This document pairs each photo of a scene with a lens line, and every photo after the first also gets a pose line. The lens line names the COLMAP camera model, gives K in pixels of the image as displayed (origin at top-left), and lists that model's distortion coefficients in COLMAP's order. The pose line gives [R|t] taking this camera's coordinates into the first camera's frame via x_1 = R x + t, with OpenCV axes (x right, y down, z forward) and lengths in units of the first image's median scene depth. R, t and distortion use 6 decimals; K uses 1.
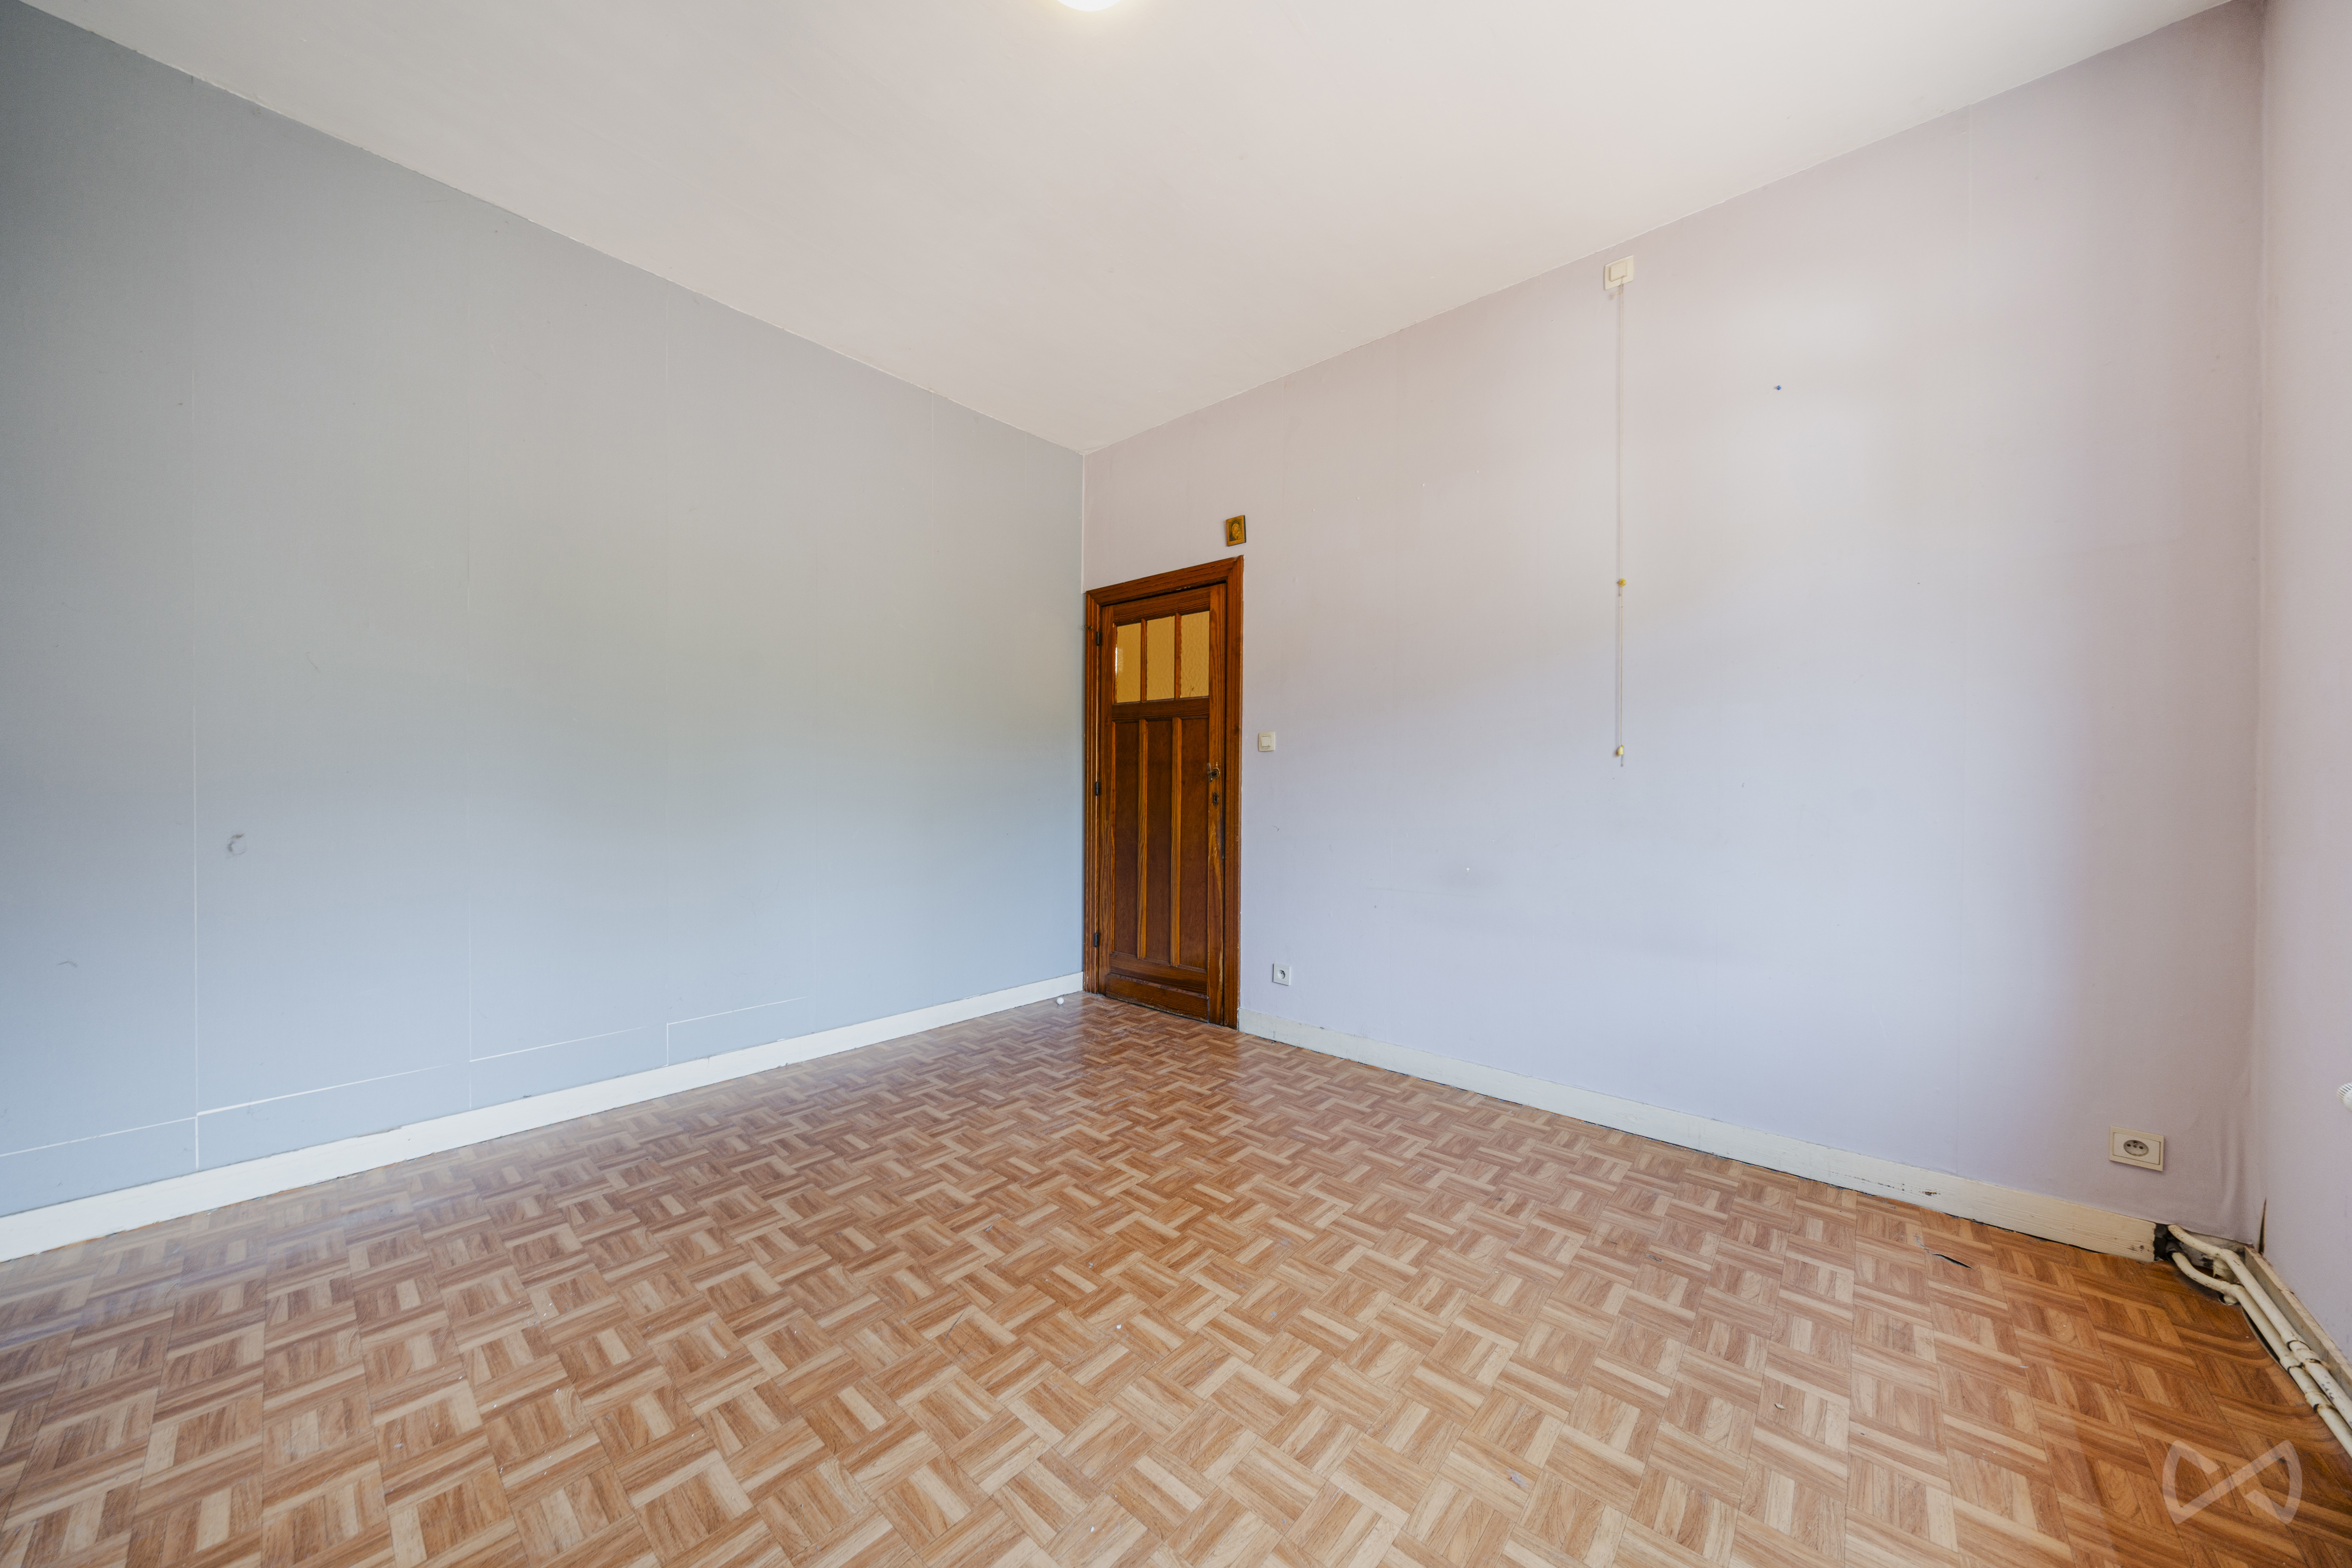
lens RADIAL K [[794.6, 0, 1173.7], [0, 794.6, 792.6], [0, 0, 1]] dist [-0.006406, 0.000073]
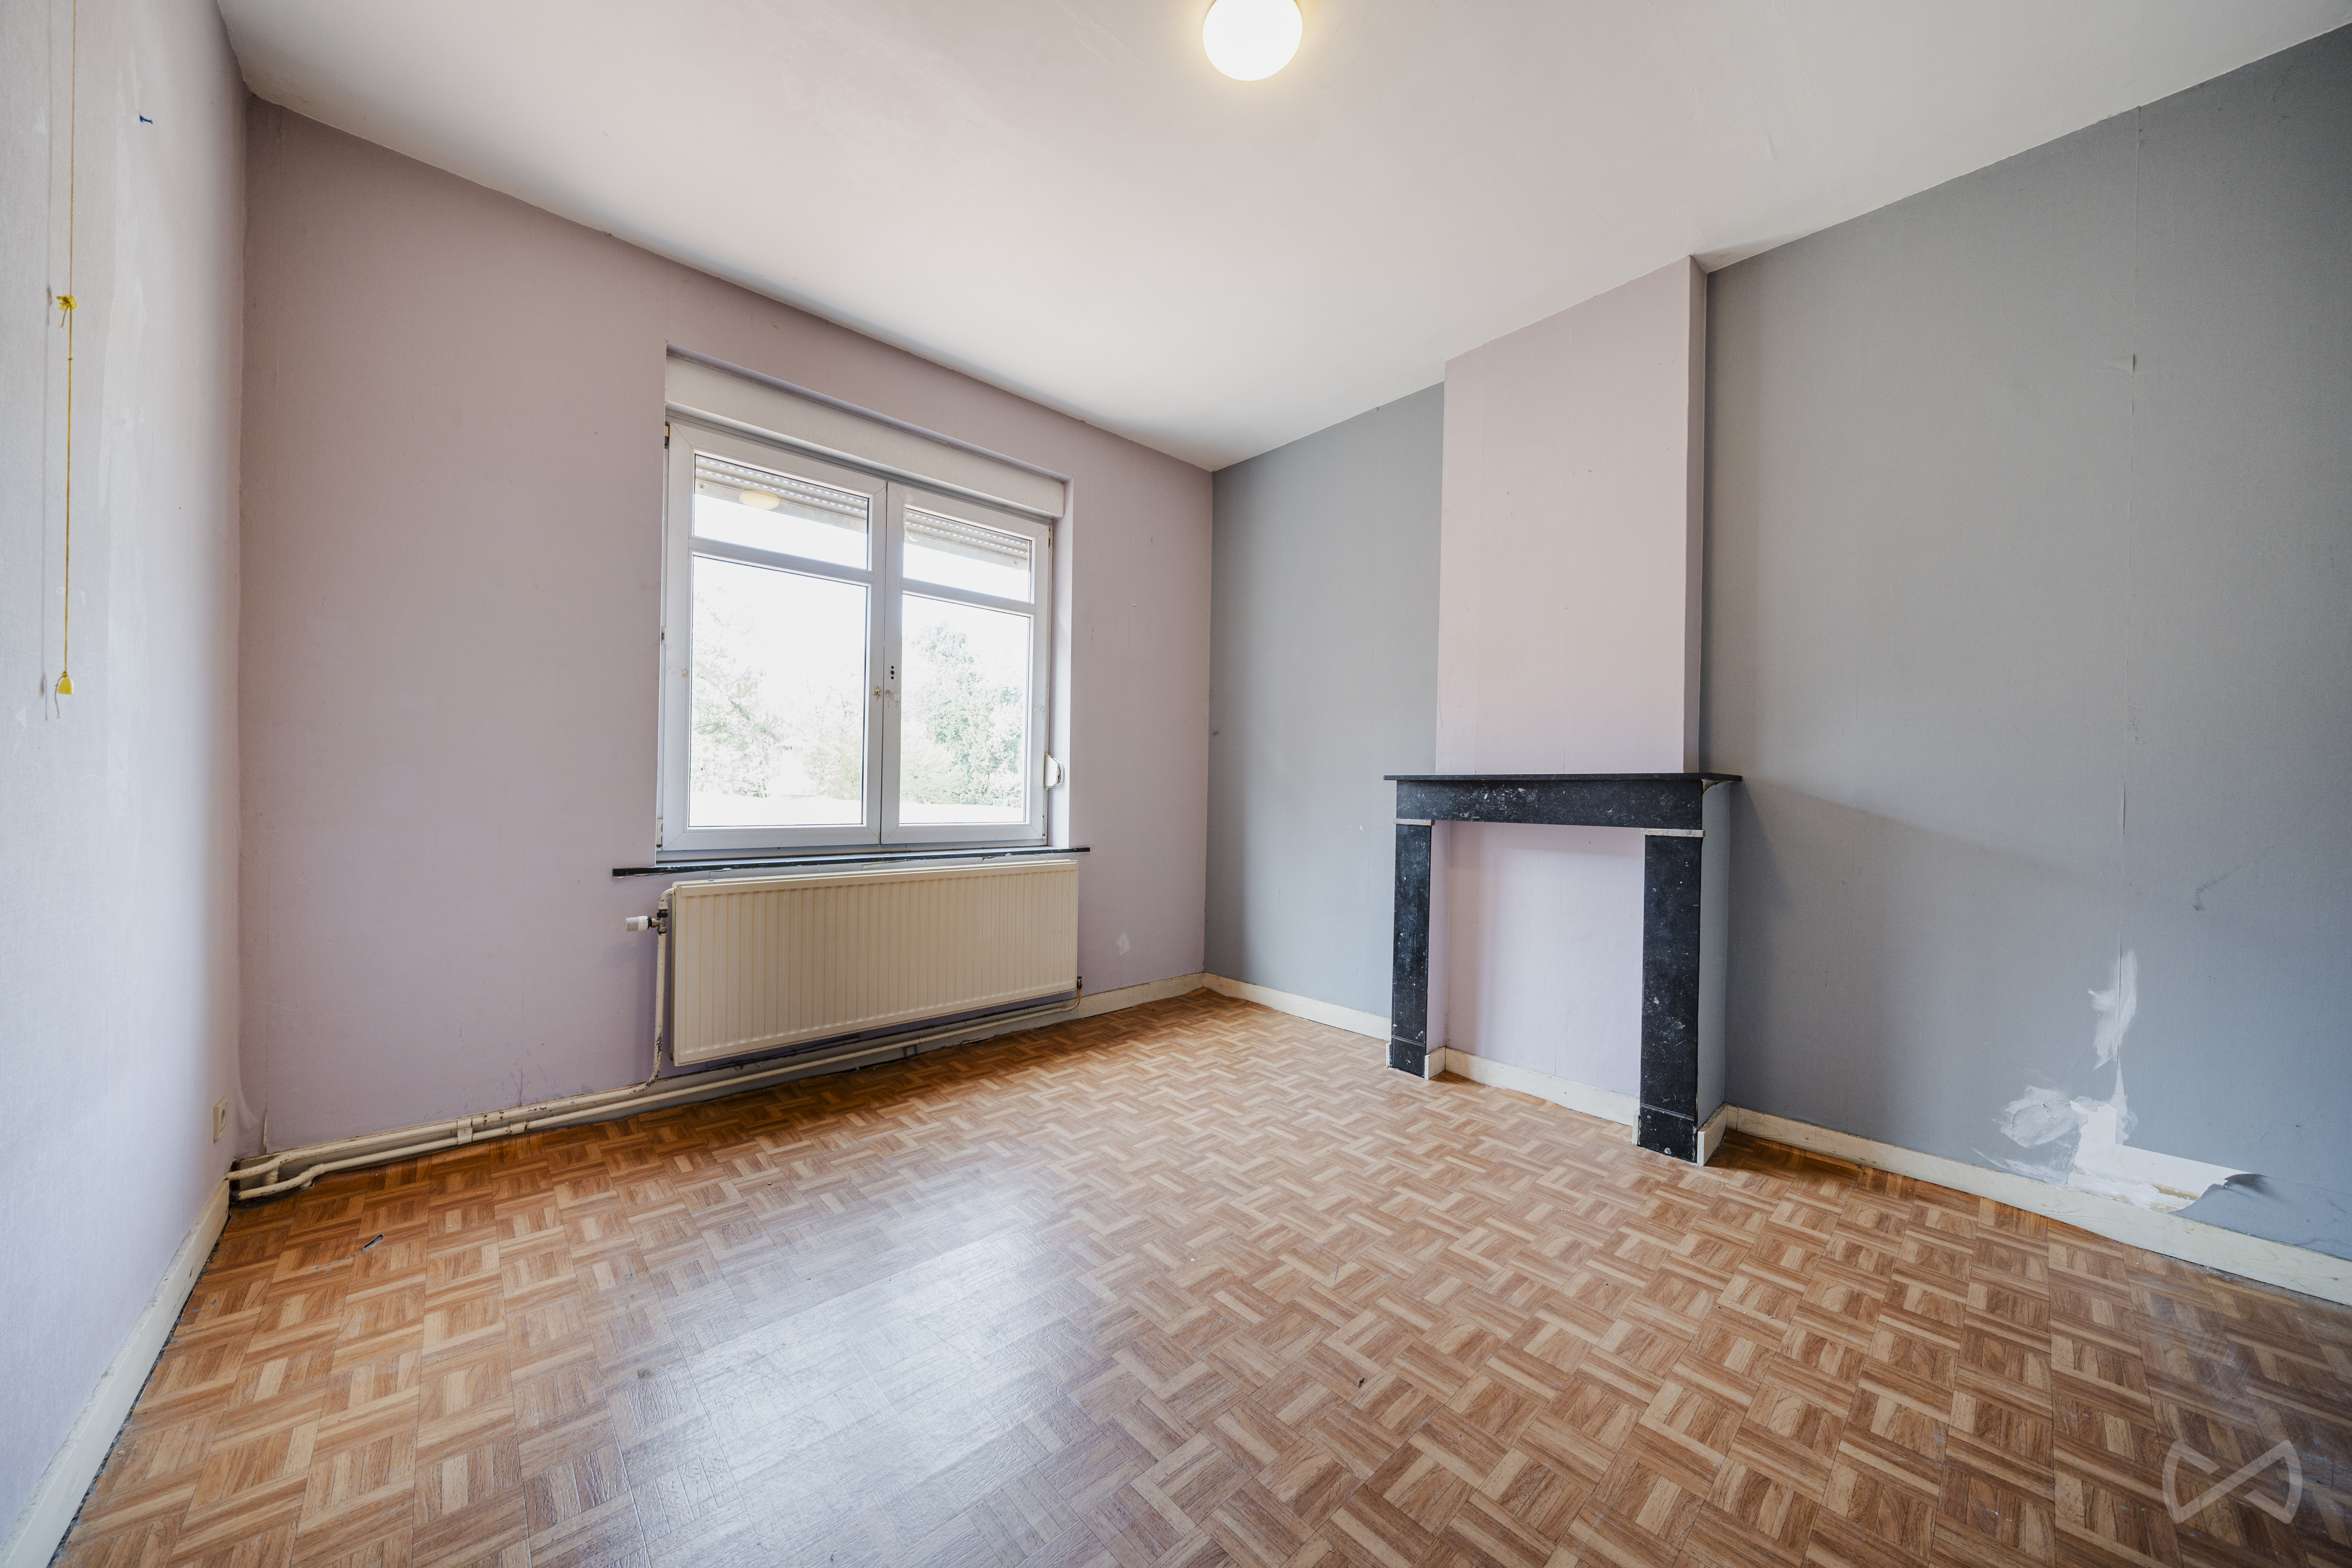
lens RADIAL K [[794.6, 0, 1173.7], [0, 794.6, 792.6], [0, 0, 1]] dist [-0.006406, 0.000073]
pose [[-0.993676, -0.022730, 0.109957, -0.148587], [-0.022450, 0.999741, 0.003781, -0.013270], [-0.110014, 0.001289, -0.993929, 2.084421]]
